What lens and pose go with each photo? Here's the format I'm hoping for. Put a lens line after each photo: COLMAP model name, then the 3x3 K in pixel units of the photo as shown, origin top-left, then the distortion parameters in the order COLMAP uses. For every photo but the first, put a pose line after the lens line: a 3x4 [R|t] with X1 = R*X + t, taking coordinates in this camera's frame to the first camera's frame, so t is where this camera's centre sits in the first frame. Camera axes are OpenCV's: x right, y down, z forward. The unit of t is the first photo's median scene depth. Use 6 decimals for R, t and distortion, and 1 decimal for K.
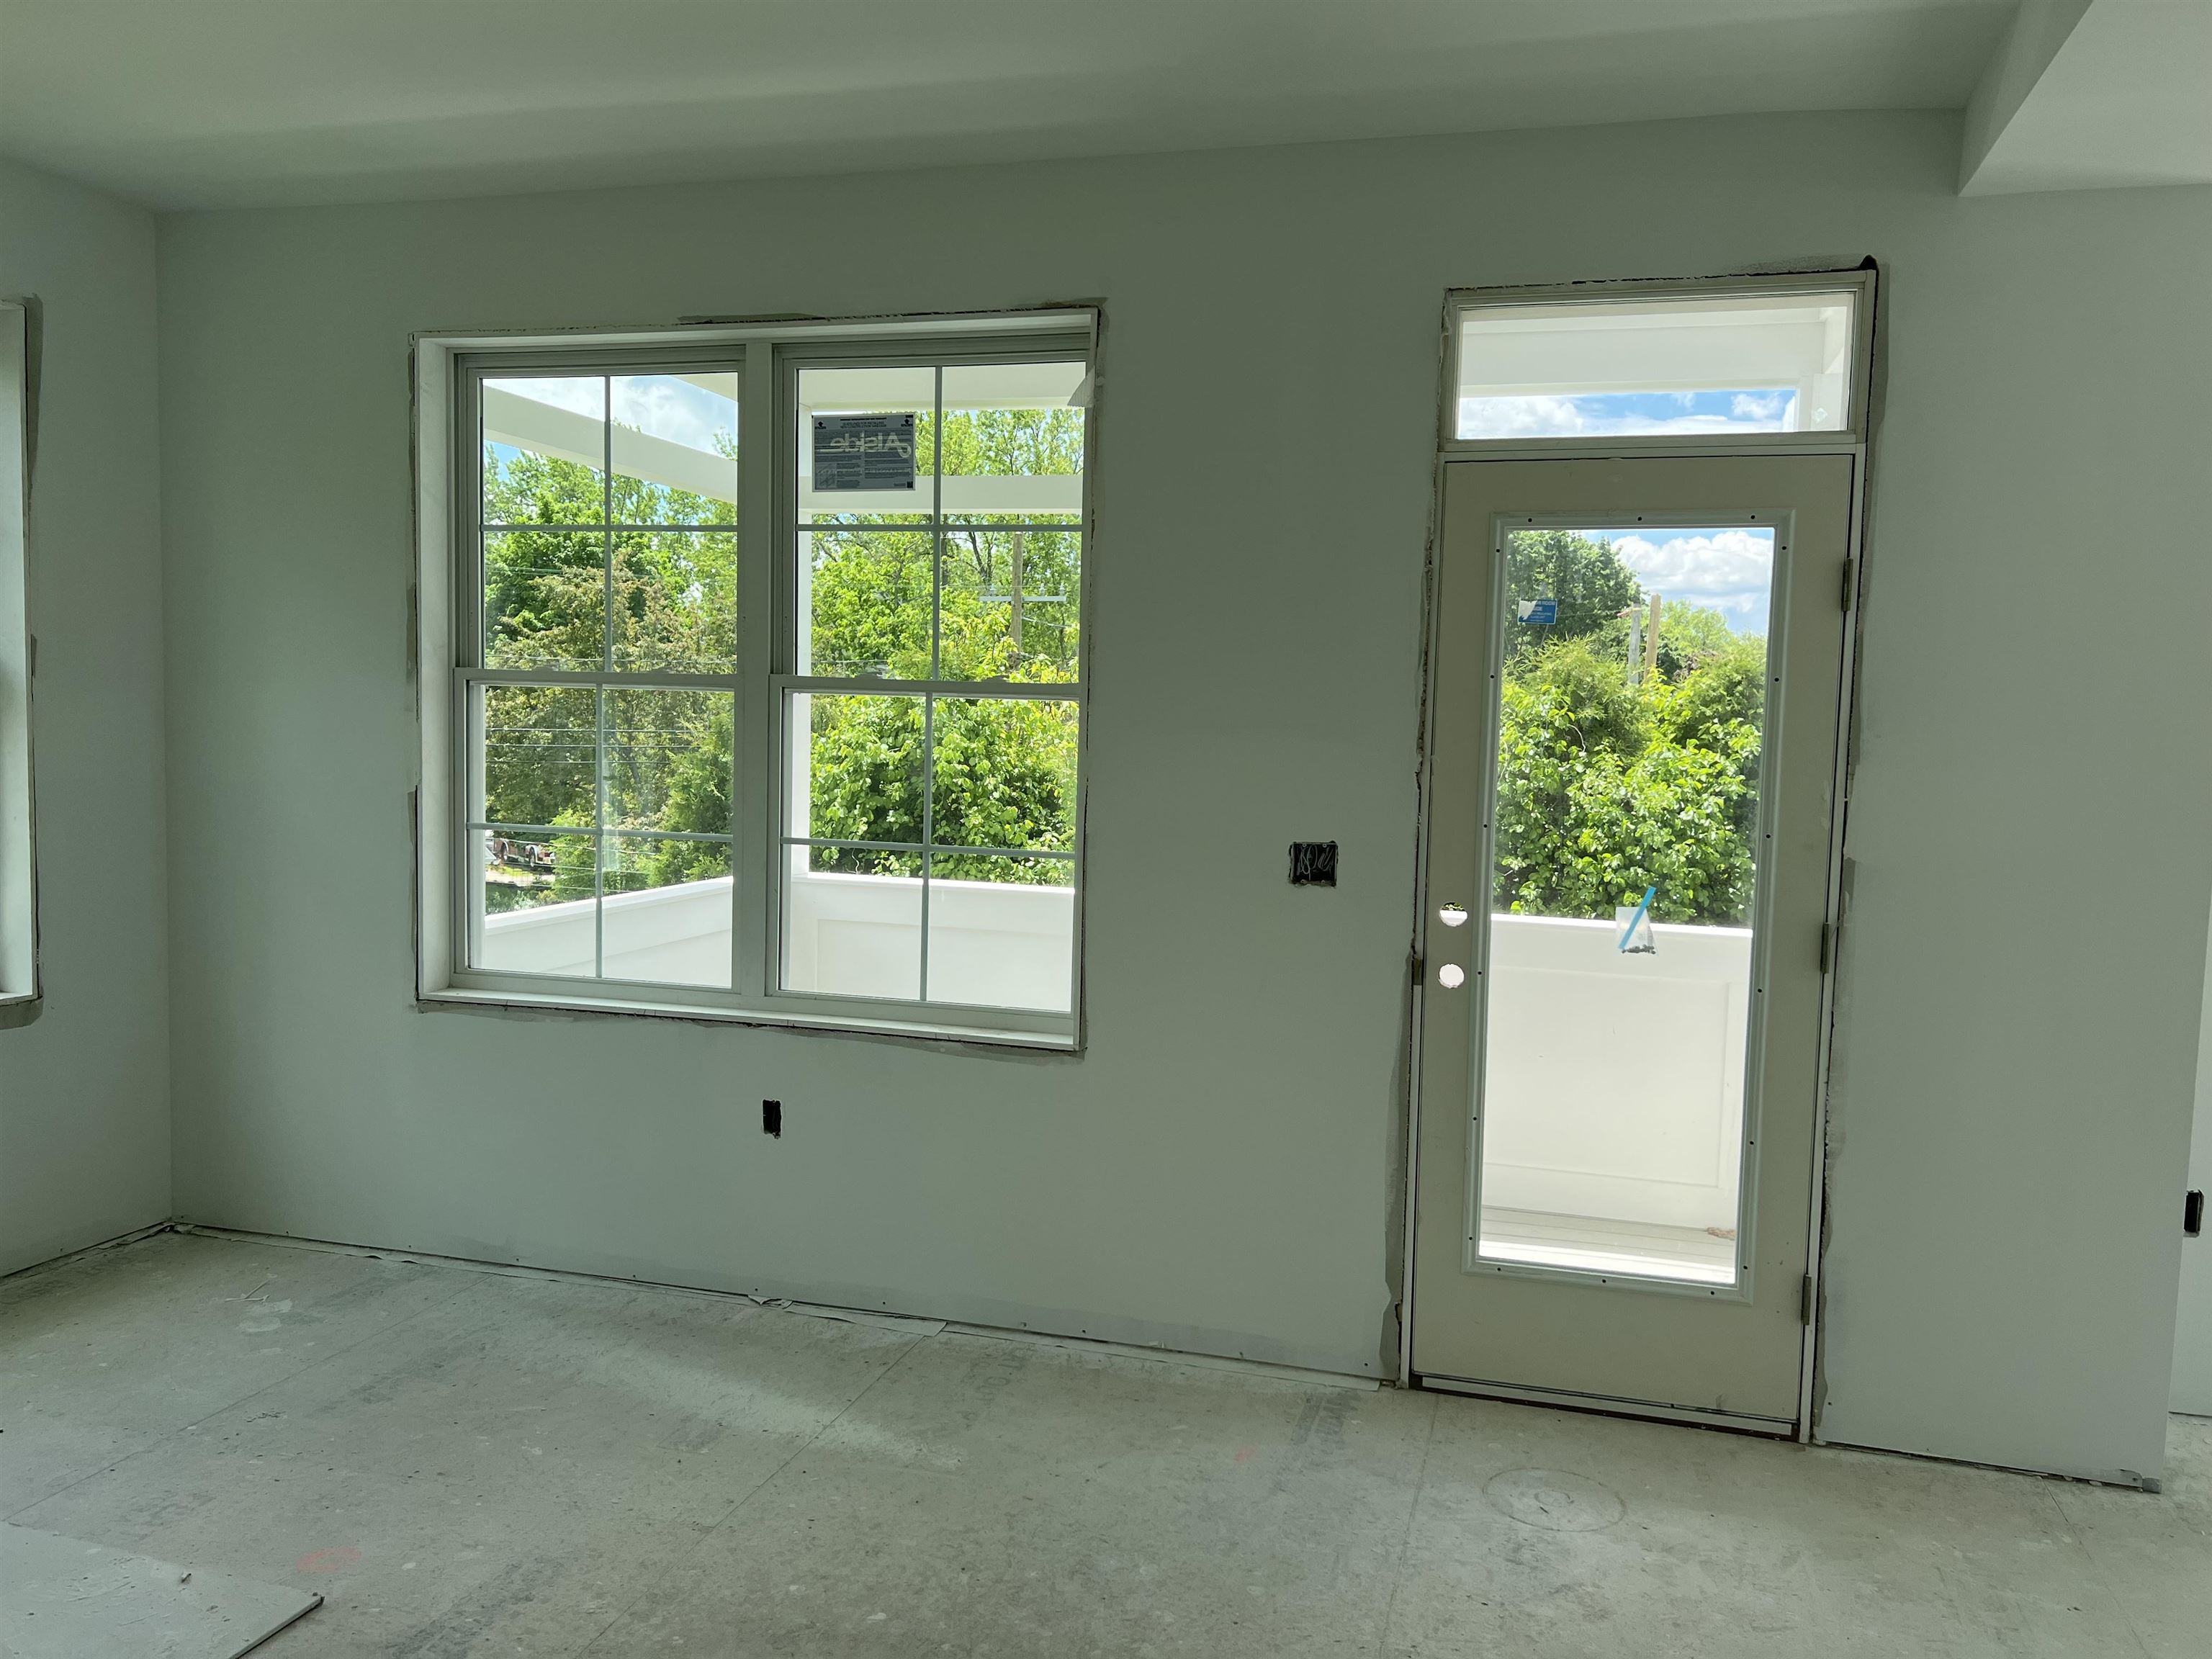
lens RADIAL K [[1658.6, 0, 1095.6], [0, 1658.6, 829.6], [0, 0, 1]] dist [0.052434, -0.069483]
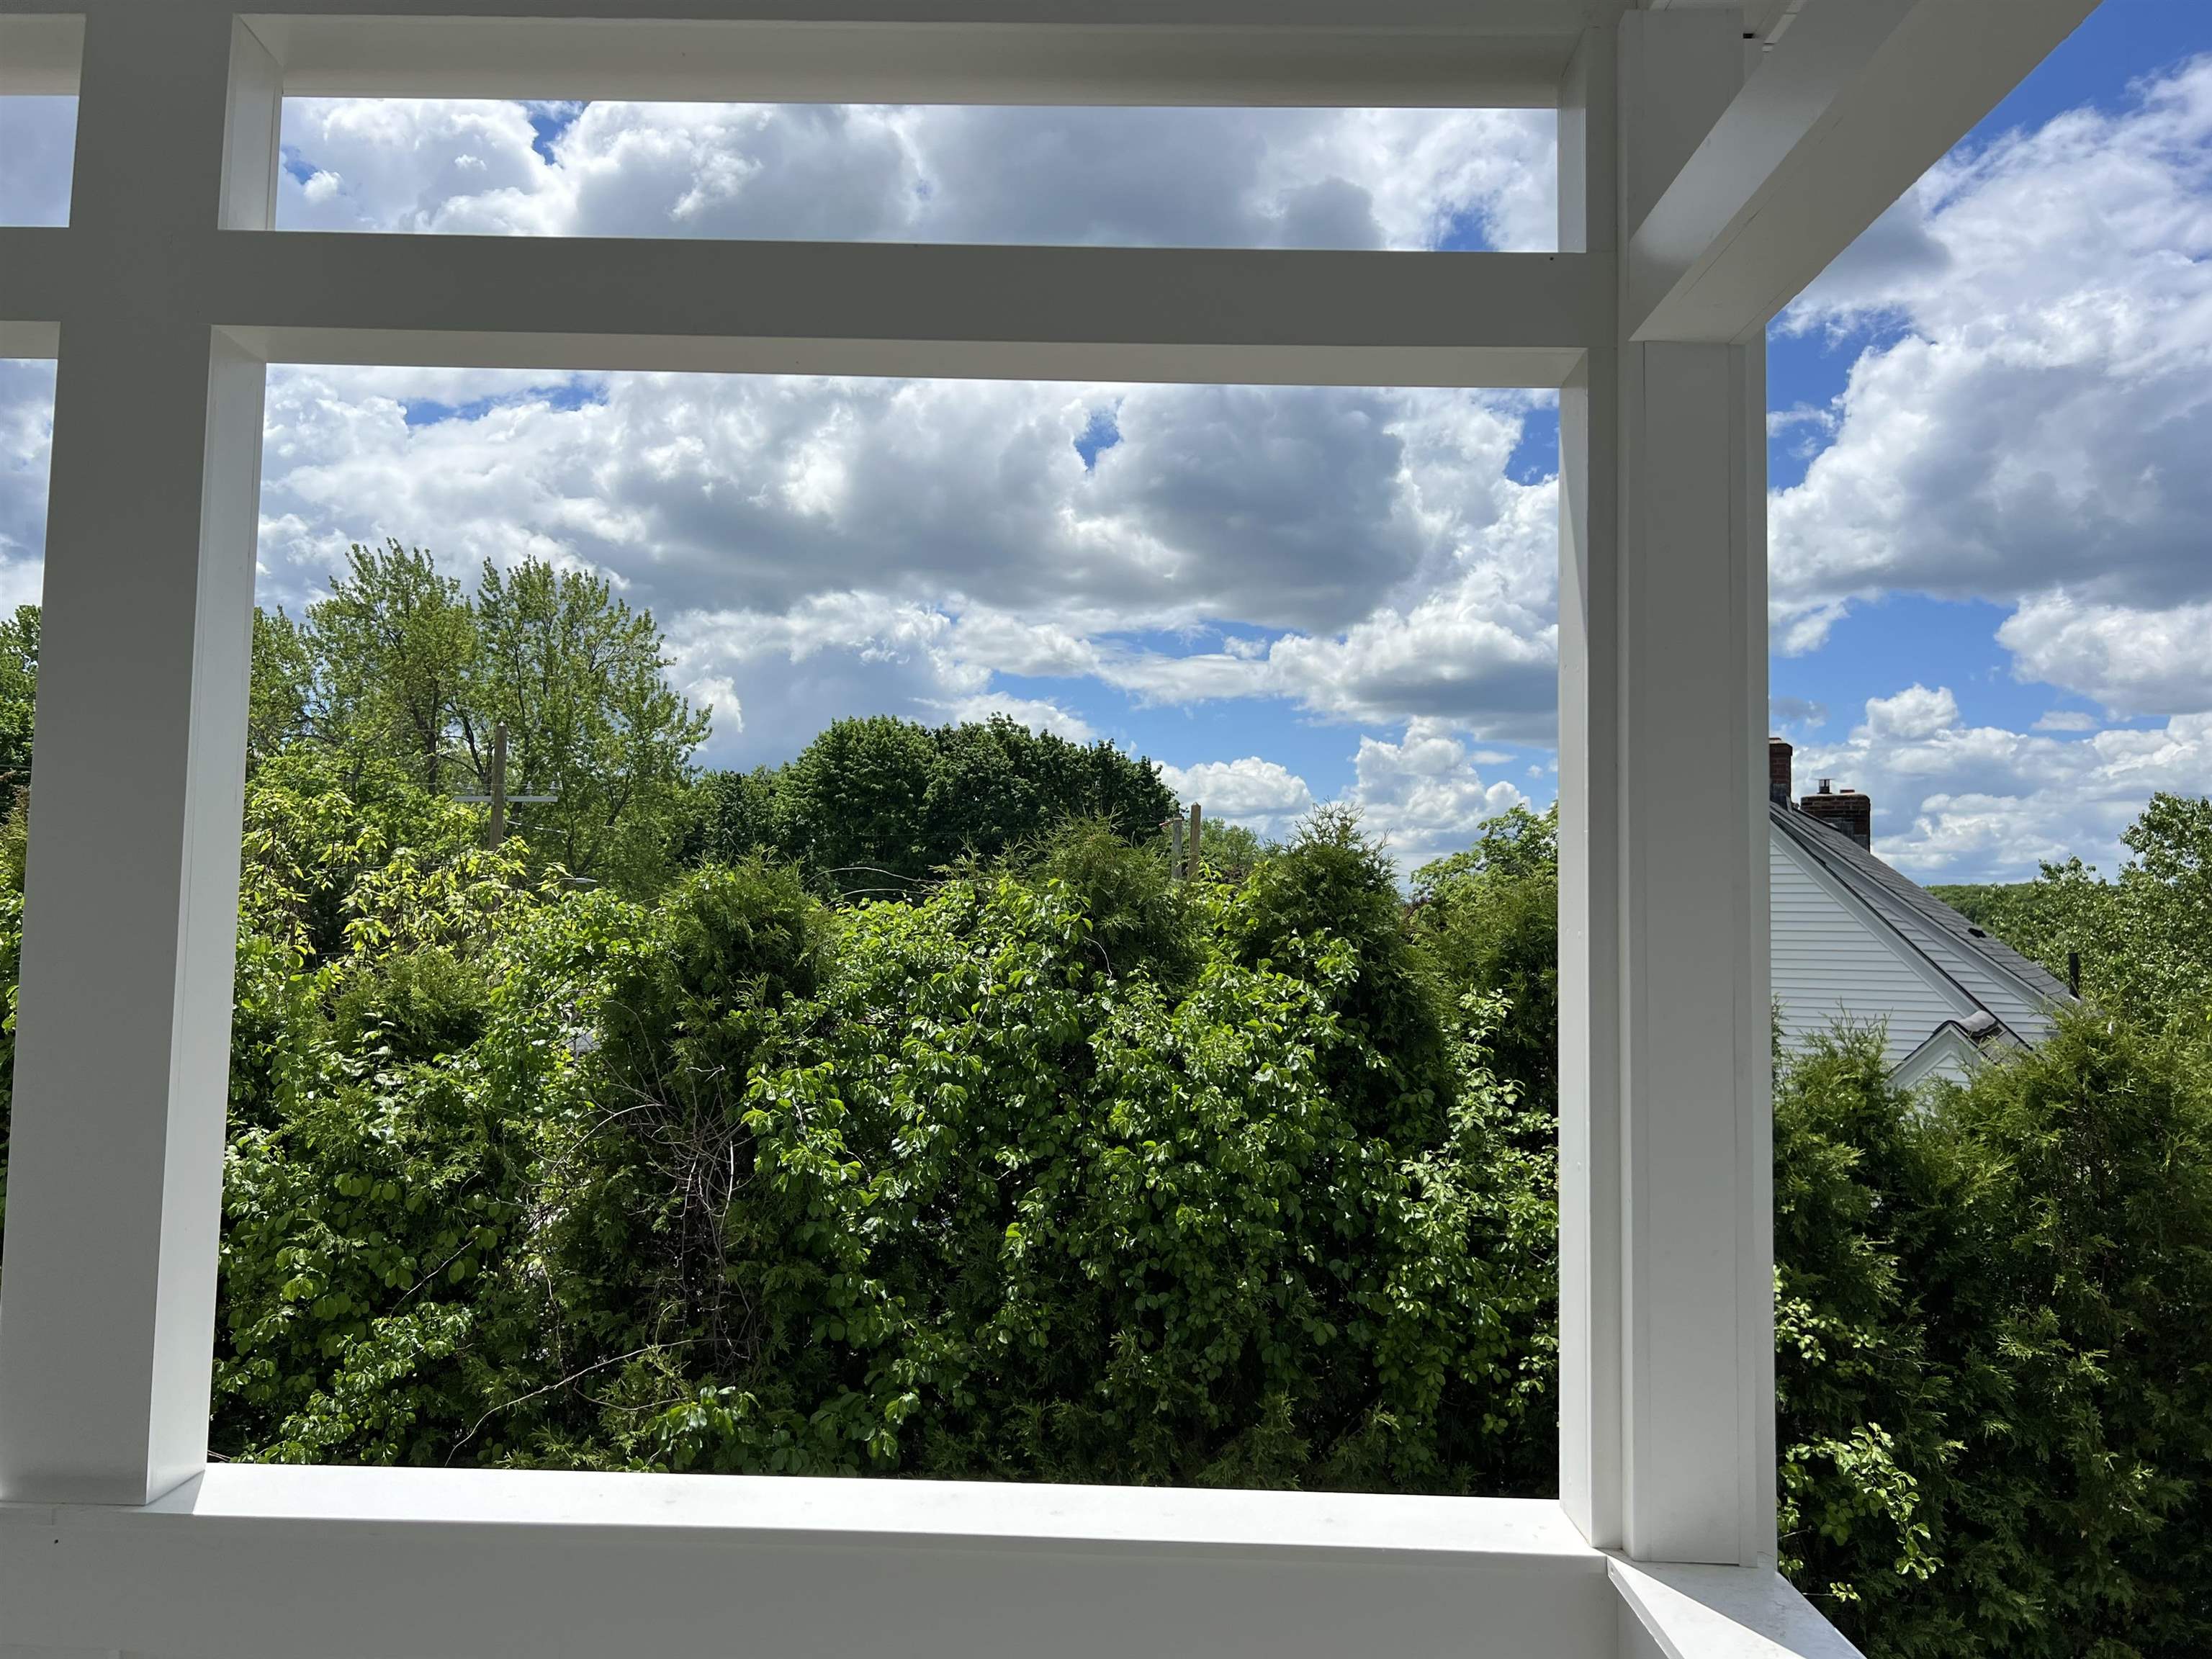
lens RADIAL K [[1658.6, 0, 1114.3], [0, 1658.6, 820.6], [0, 0, 1]] dist [0.052434, -0.069483]
pose [[0.962822, 0.009274, 0.269977, 0.117288], [0.027175, 0.991016, -0.130954, -0.023354], [-0.268766, 0.133422, 0.953920, 0.368553]]
